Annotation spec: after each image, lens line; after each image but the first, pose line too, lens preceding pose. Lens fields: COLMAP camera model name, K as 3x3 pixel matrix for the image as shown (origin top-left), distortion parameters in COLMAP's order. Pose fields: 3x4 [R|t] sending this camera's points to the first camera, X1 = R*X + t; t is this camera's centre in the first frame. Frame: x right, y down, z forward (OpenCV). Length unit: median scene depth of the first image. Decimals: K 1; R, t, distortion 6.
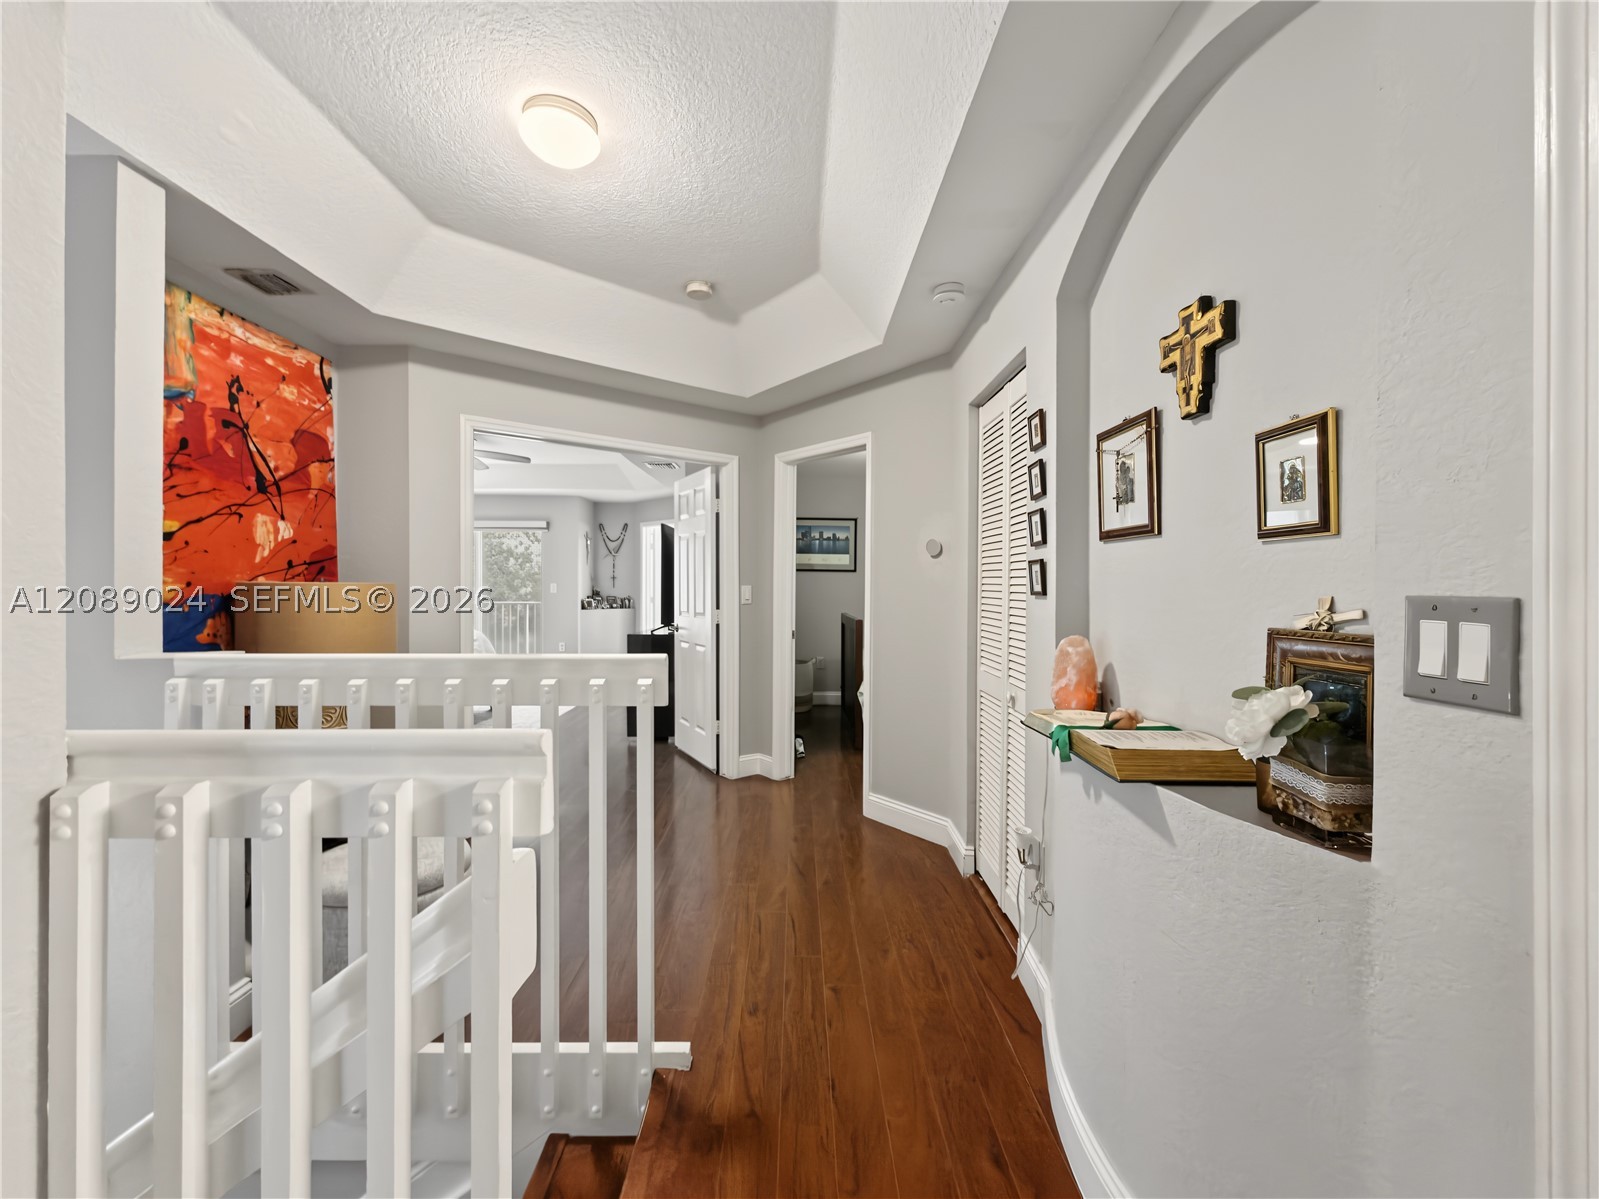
lens RADIAL K [[659.3, 0, 808.0], [0, 659.3, 588.0], [0, 0, 1]] dist [0.004331, 0.000209]
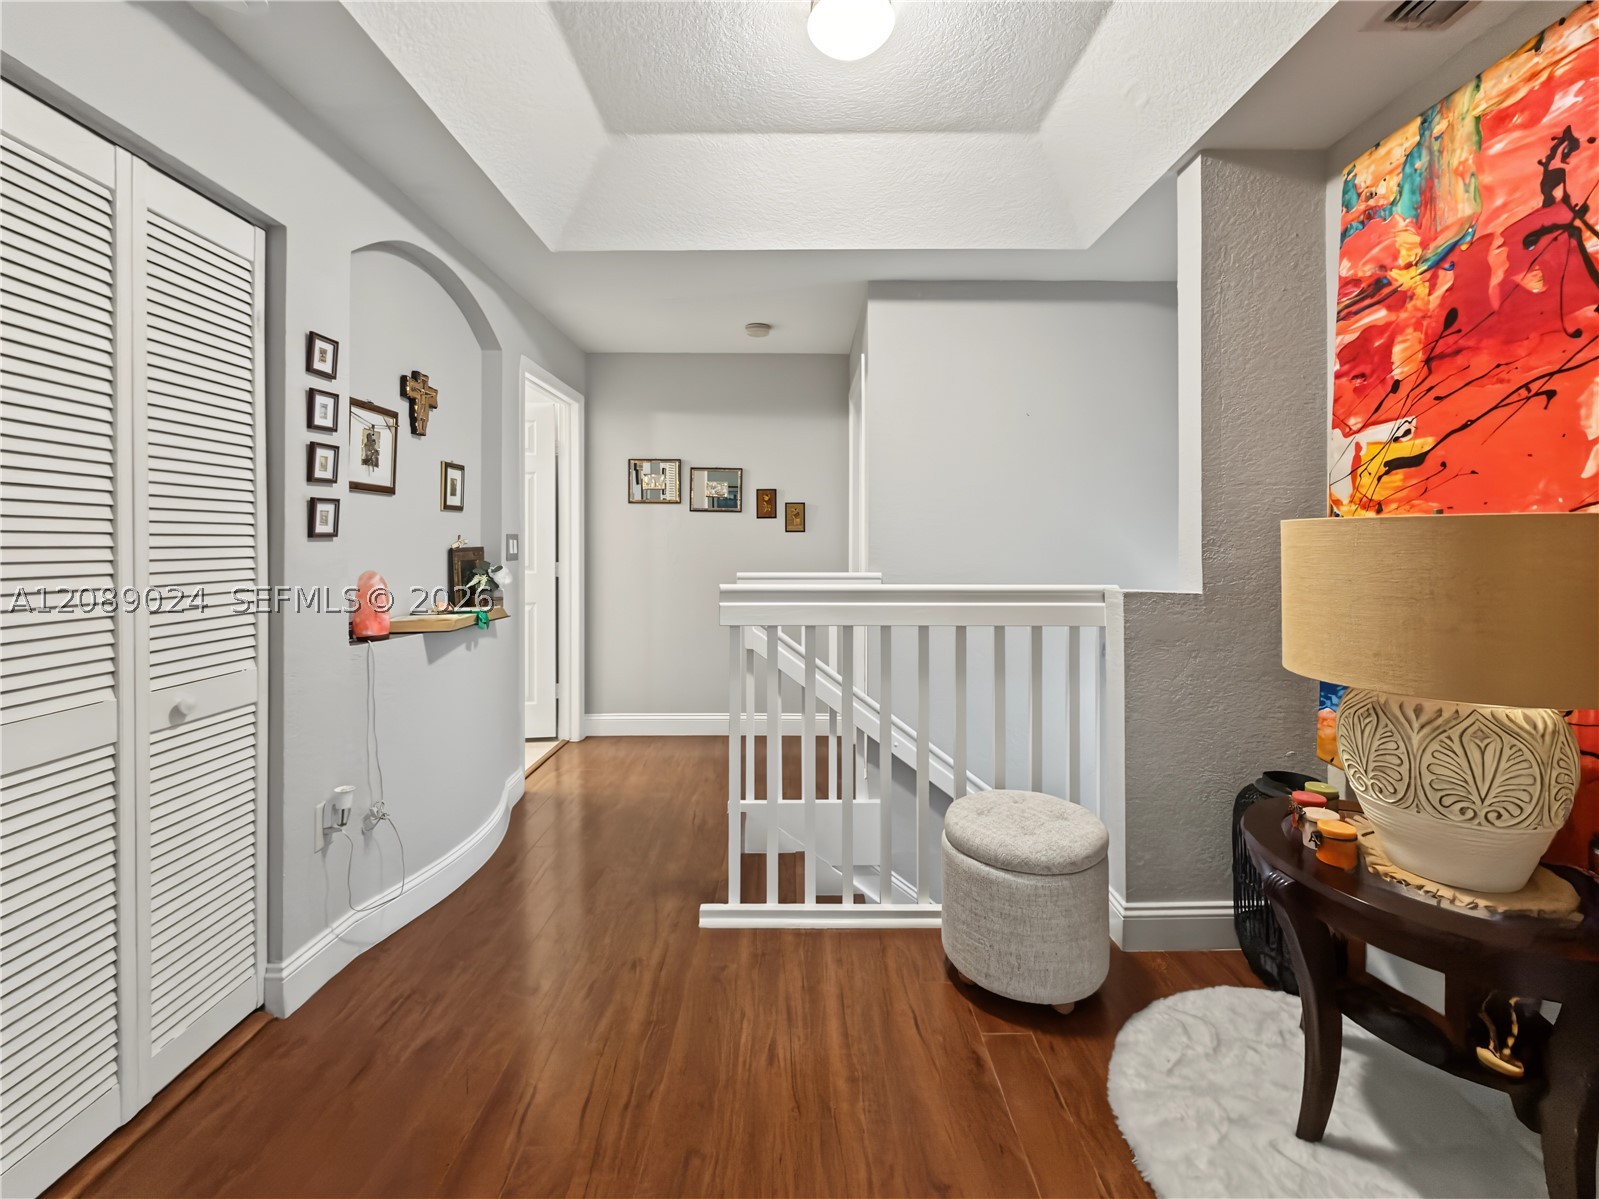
lens RADIAL K [[661.8, 0, 781.4], [0, 661.8, 535.6], [0, 0, 1]] dist [-0.005834, 0.001017]
pose [[-0.999636, -0.003692, 0.026732, -0.260812], [-0.003758, 0.999990, -0.002428, 0.008678], [-0.026723, -0.002528, -0.999640, 1.604515]]
